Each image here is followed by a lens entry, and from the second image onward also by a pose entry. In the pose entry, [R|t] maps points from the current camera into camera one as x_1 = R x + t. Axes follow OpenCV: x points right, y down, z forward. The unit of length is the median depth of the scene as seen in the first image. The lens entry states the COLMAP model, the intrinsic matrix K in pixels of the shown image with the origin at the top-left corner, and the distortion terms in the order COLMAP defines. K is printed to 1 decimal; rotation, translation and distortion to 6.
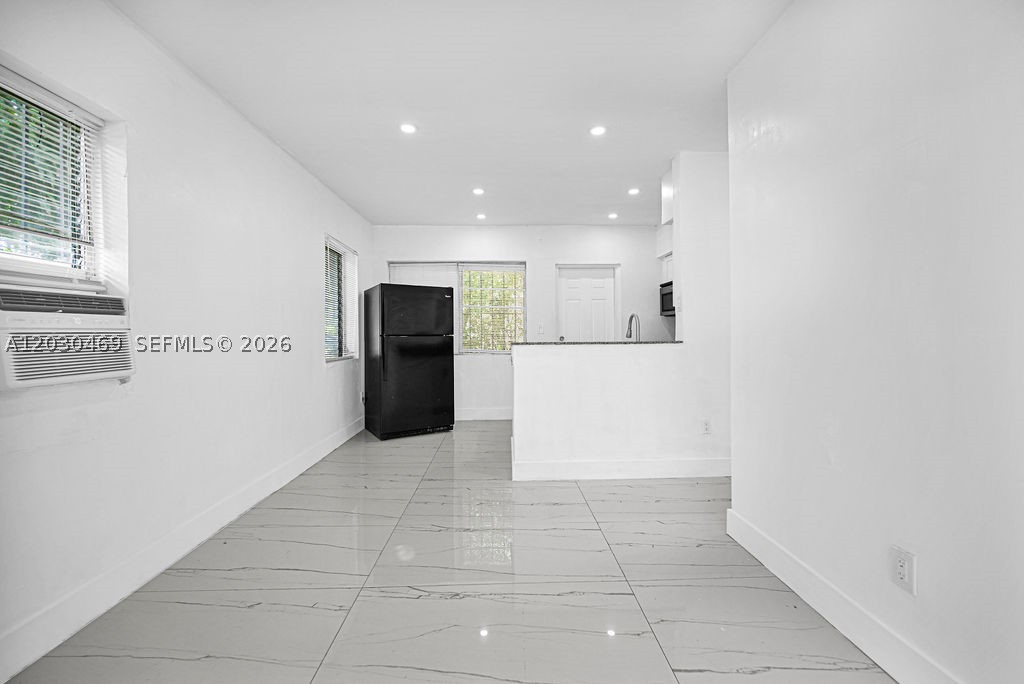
lens RADIAL K [[413.8, 0, 515.4], [0, 413.8, 341.4], [0, 0, 1]] dist [-0.002597, 0.000979]
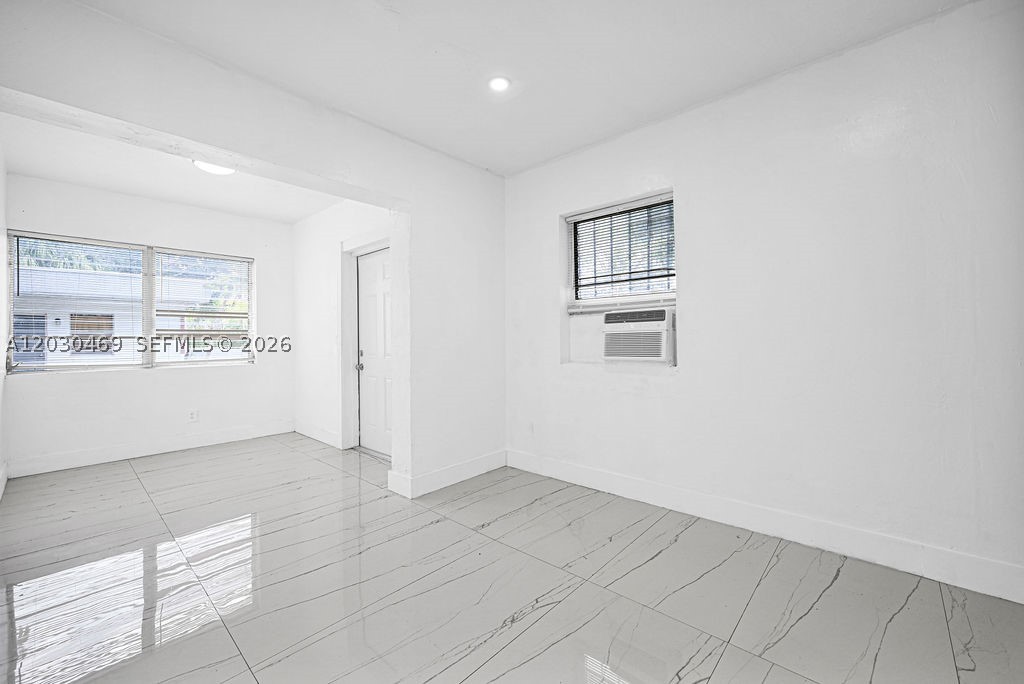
lens RADIAL K [[413.8, 0, 513.9], [0, 413.8, 334.9], [0, 0, 1]] dist [-0.002597, 0.000979]
pose [[-0.705518, 0.004523, -0.708677, 0.195513], [0.000719, 0.999984, 0.005666, -0.007839], [0.708691, 0.003488, -0.705510, 0.633423]]
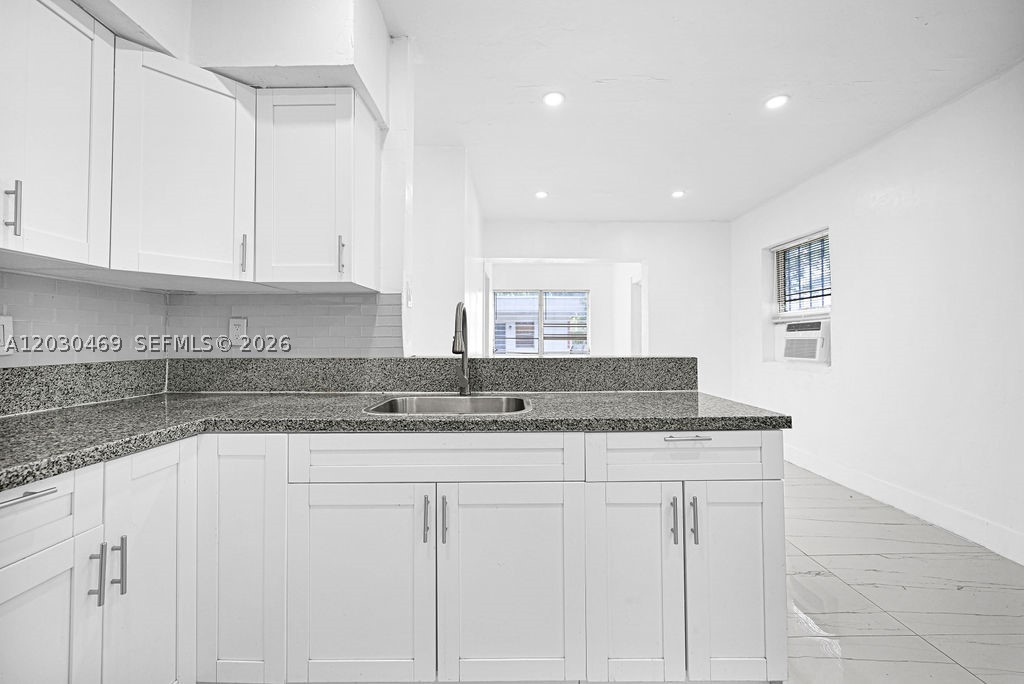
lens RADIAL K [[413.8, 0, 513.7], [0, 413.8, 335.4], [0, 0, 1]] dist [-0.002597, 0.000979]
pose [[-0.999070, 0.005169, 0.042807, 0.156842], [0.005450, 0.999964, 0.006451, -0.022505], [-0.042772, 0.006678, -0.999063, 1.135954]]
